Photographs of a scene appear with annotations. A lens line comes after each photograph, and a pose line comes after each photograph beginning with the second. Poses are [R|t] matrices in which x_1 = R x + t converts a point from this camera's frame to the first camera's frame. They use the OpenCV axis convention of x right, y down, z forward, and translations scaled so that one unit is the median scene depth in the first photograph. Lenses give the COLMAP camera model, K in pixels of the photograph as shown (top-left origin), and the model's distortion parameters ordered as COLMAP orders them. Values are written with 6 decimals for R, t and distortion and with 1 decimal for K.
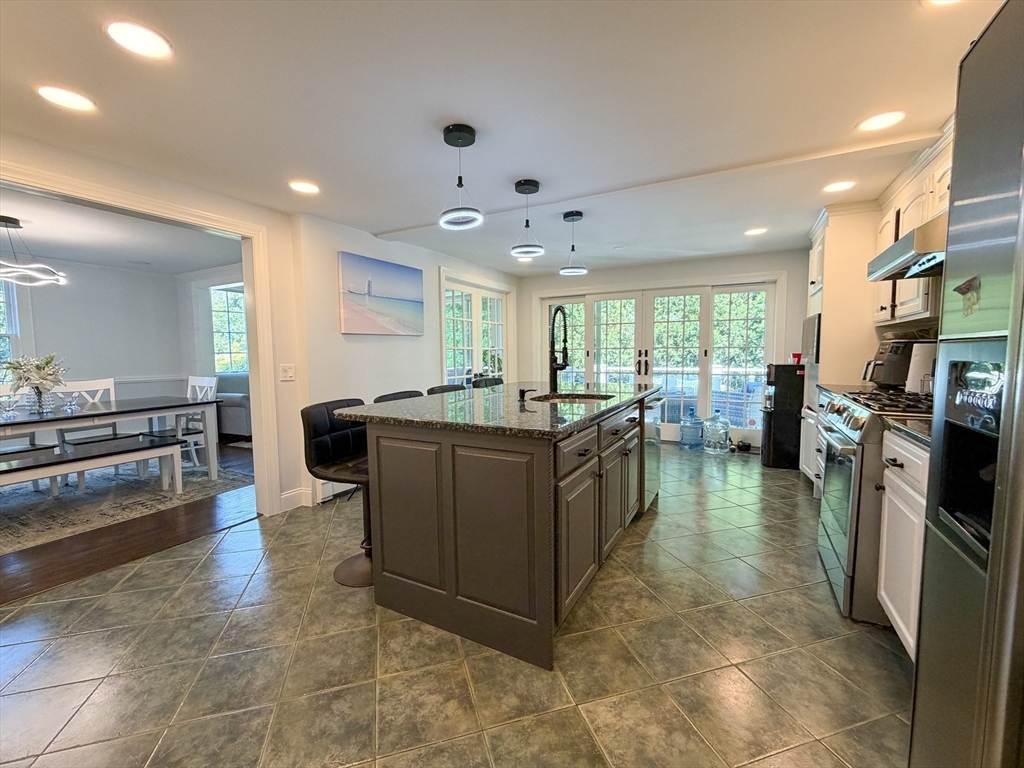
lens RADIAL K [[430.2, 0, 512.0], [0, 430.2, 384.0], [0, 0, 1]] dist [0.003015, -0.000006]
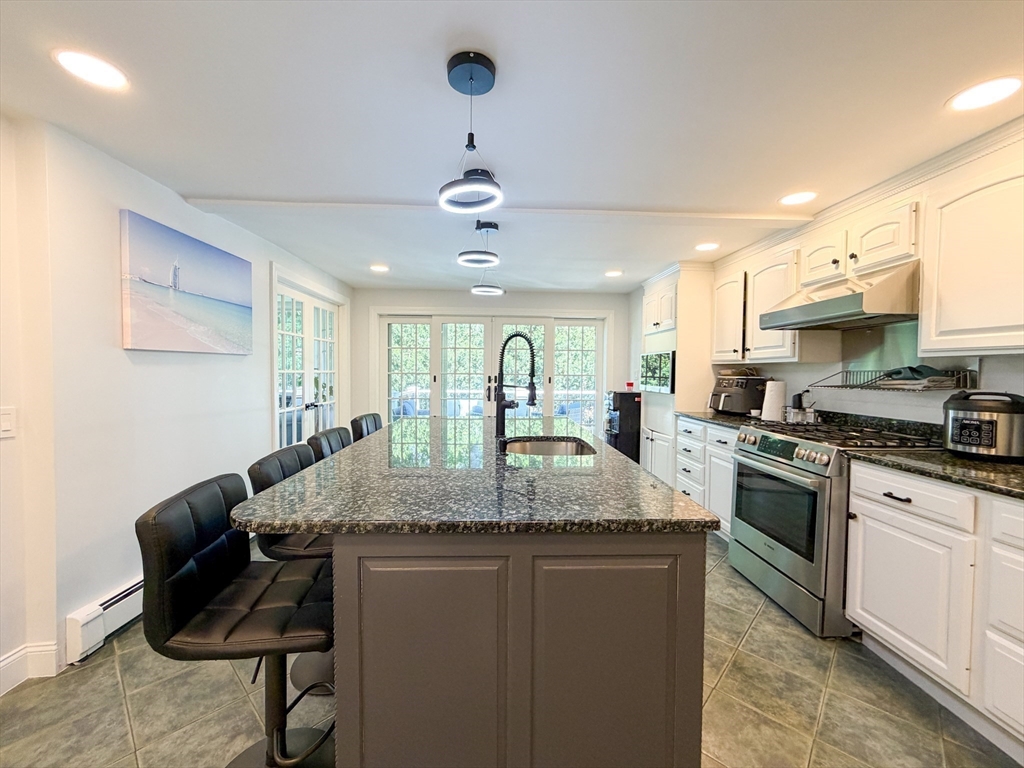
lens RADIAL K [[412.8, 0, 510.1], [0, 412.8, 384.1], [0, 0, 1]] dist [0.000225, -0.000003]
pose [[0.860383, 0.002345, 0.509642, -0.242310], [0.018395, 0.999195, -0.035652, -0.042064], [-0.509316, 0.040050, 0.859647, 0.266285]]
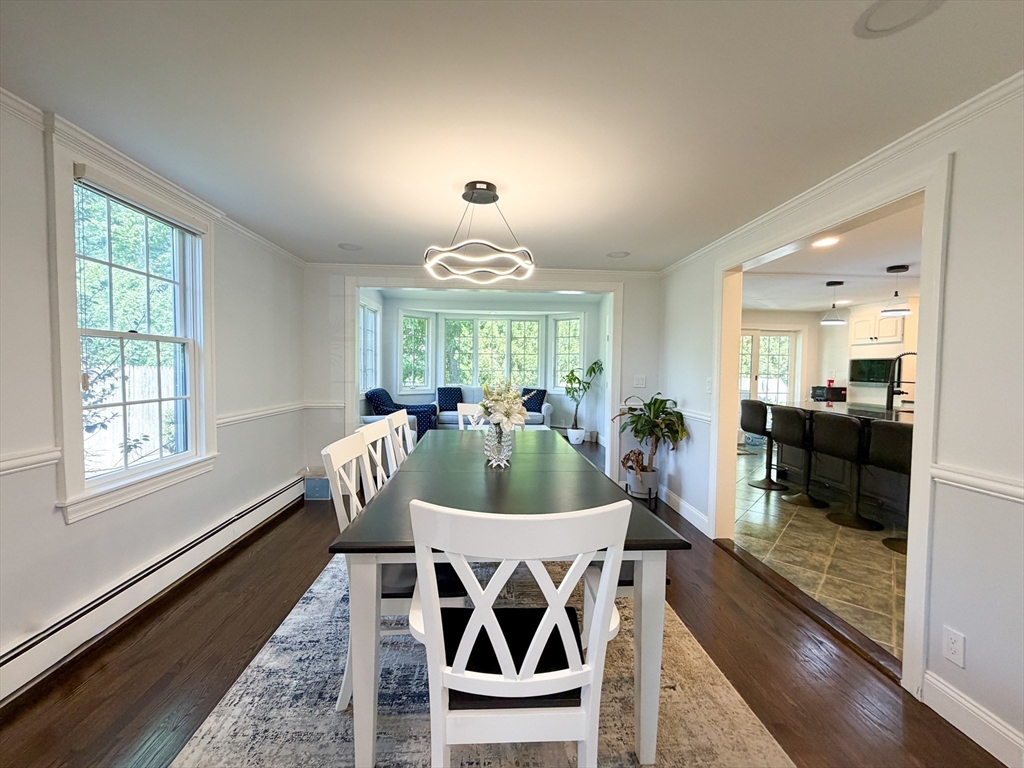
lens RADIAL K [[422.5, 0, 509.8], [0, 422.5, 385.0], [0, 0, 1]] dist [0.000034, -0.000187]
pose [[0.856616, -0.001868, 0.515952, -1.460804], [0.017206, 0.999541, -0.024947, -0.043830], [-0.515668, 0.030247, 0.856254, 0.374811]]
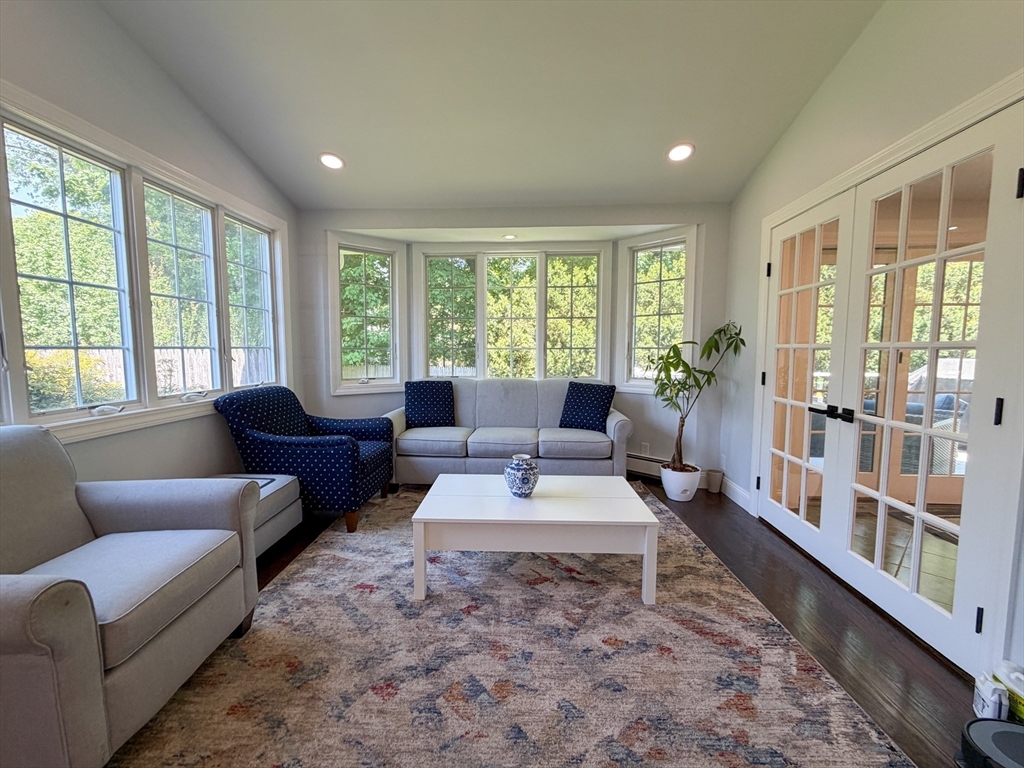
lens RADIAL K [[425.5, 0, 505.4], [0, 425.5, 383.3], [0, 0, 1]] dist [0.000929, -0.000108]
pose [[0.909142, -0.024392, 0.415772, -0.895528], [0.019188, 0.999677, 0.016691, -0.099847], [-0.416045, -0.007197, 0.909316, 1.256946]]
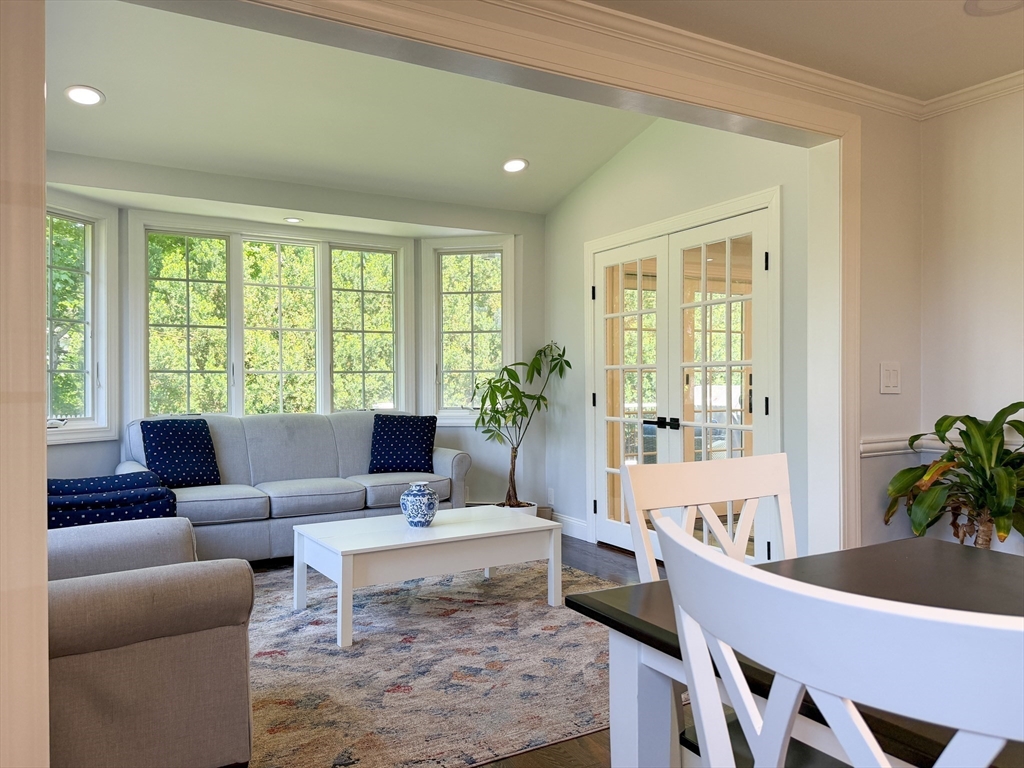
lens RADIAL K [[761.8, 0, 512.0], [0, 761.8, 384.0], [0, 0, 1]] dist [0.091359, -0.130945]
pose [[0.526167, 0.005391, 0.850364, -1.469993], [0.057778, 0.997442, -0.042074, -0.060757], [-0.848416, 0.071270, 0.524510, 1.150852]]
